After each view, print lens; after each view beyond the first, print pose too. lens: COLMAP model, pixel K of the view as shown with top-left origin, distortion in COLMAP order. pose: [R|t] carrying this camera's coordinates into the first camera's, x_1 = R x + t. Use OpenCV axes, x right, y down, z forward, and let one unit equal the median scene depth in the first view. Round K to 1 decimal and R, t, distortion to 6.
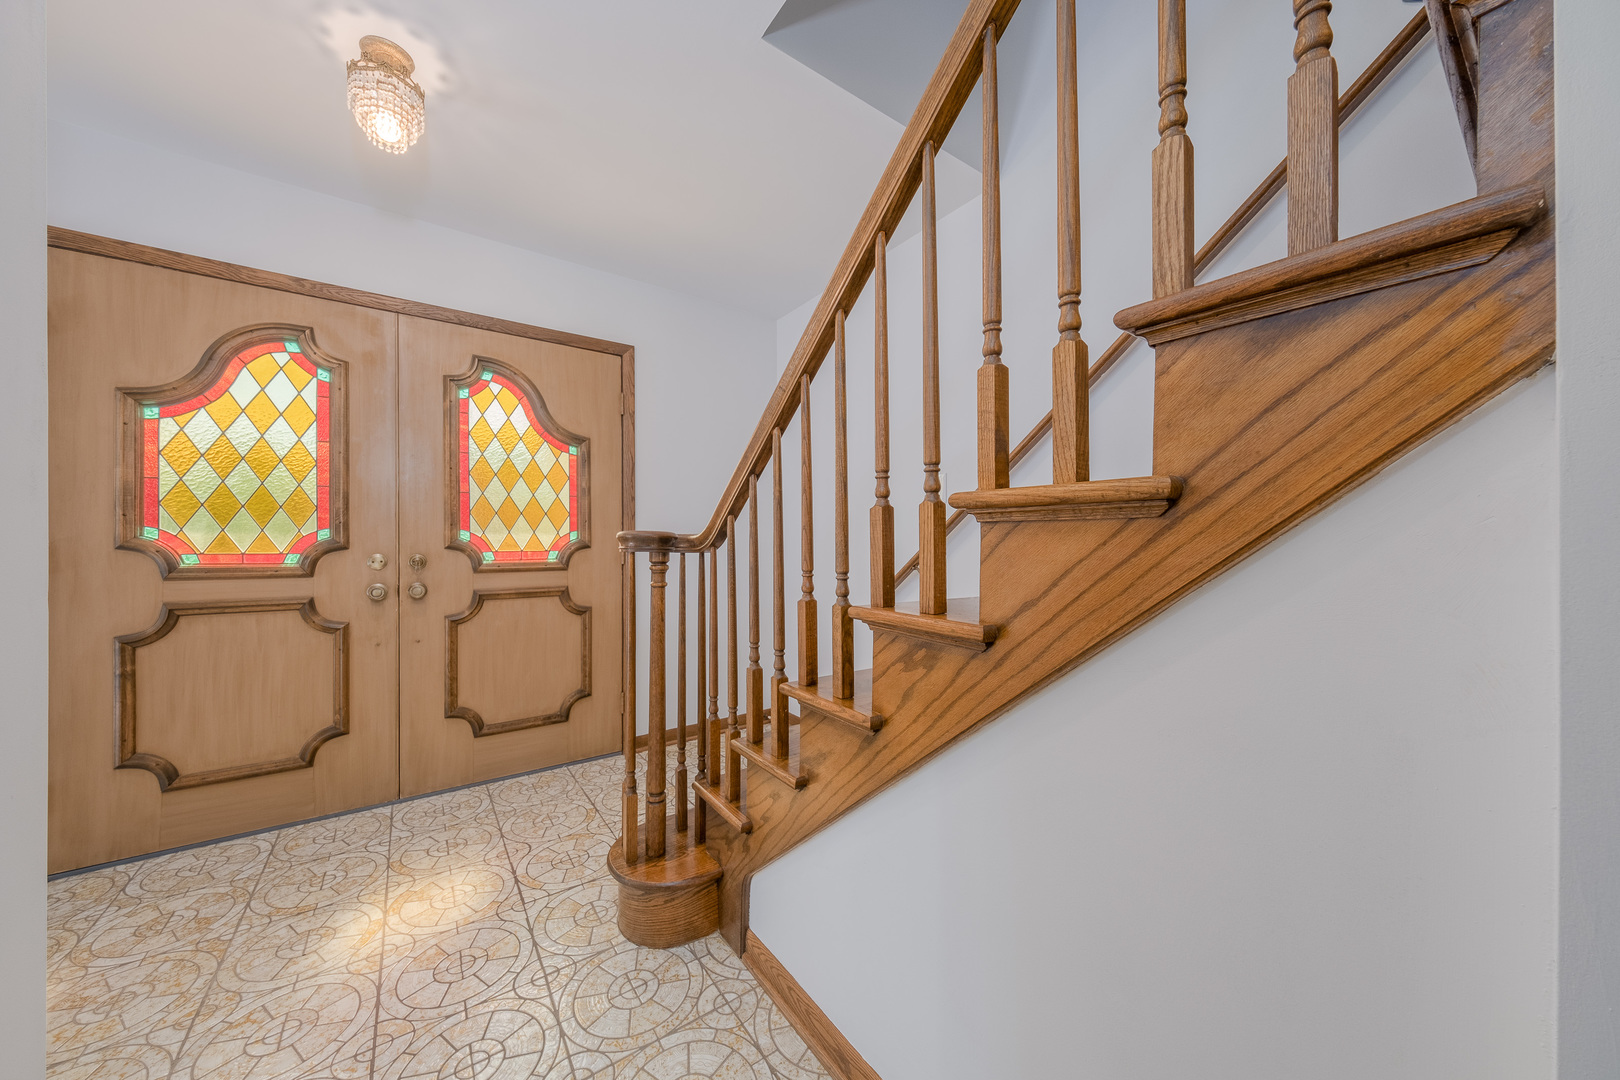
lens RADIAL K [[569.0, 0, 813.1], [0, 569.0, 536.3], [0, 0, 1]] dist [0.007628, -0.002300]
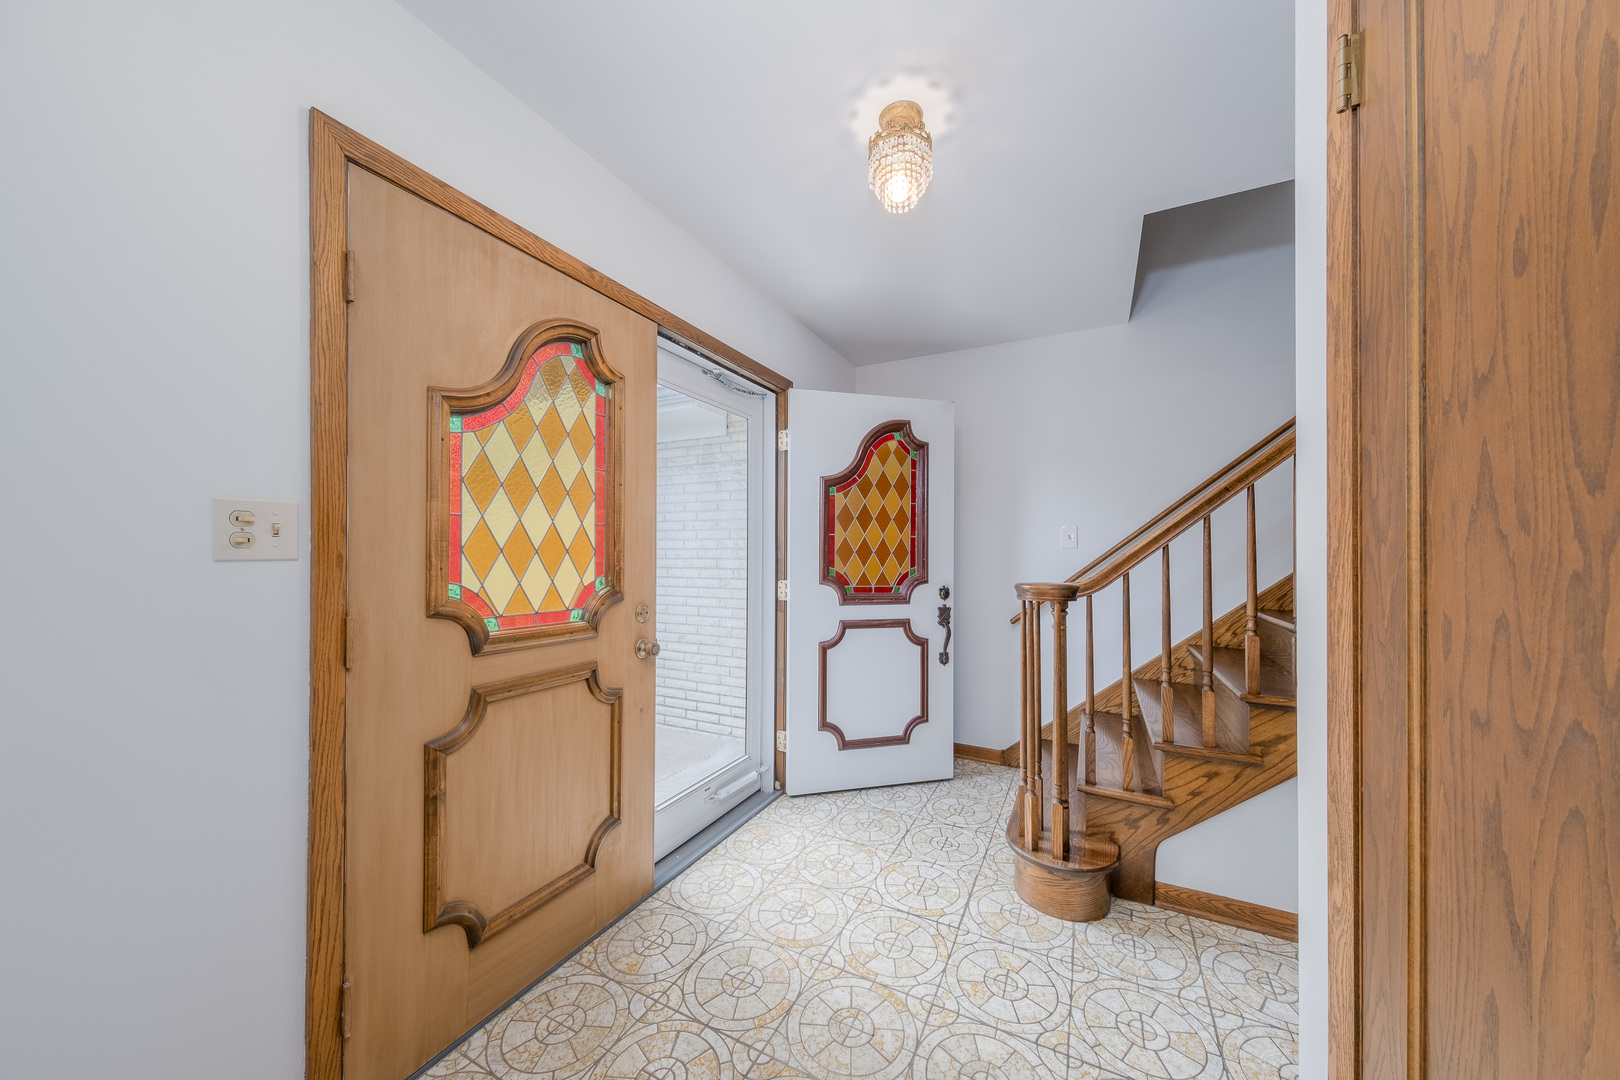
lens RADIAL K [[569.0, 0, 813.1], [0, 569.0, 549.4], [0, 0, 1]] dist [0.007628, -0.002300]
pose [[0.883707, -0.000850, 0.468040, -1.049574], [0.002781, 0.999990, -0.003434, -0.052553], [-0.468032, 0.004336, 0.883701, 0.151131]]
